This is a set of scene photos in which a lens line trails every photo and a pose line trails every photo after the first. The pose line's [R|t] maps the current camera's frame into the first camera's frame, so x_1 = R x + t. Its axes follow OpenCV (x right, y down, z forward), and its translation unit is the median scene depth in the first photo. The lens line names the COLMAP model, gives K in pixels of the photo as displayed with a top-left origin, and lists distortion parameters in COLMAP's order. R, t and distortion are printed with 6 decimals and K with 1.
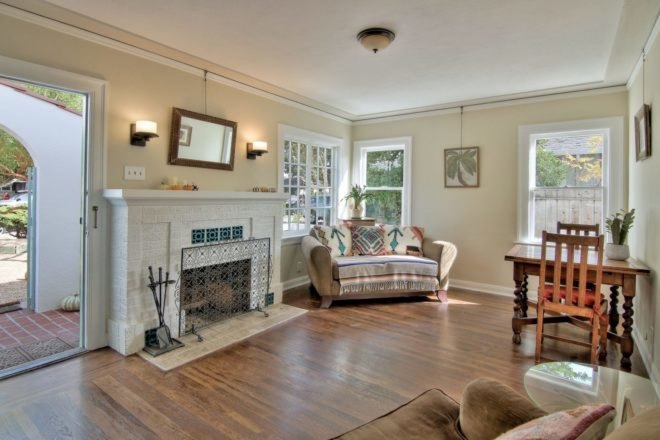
lens RADIAL K [[339.0, 0, 331.9], [0, 339.0, 194.9], [0, 0, 1]] dist [-0.001814, -0.000371]
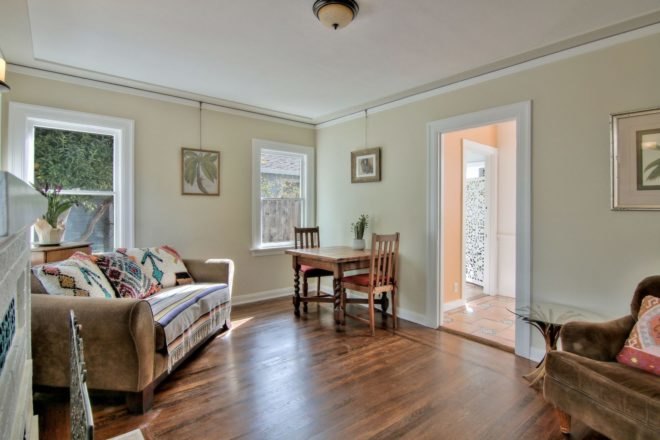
lens RADIAL K [[341.2, 0, 333.5], [0, 341.2, 206.0], [0, 0, 1]] dist [-0.002400, -0.000802]
pose [[0.268039, -0.000964, 0.963408, -0.373123], [-0.006259, 0.999977, 0.002742, 0.000755], [-0.963388, -0.006765, 0.268027, 0.447939]]
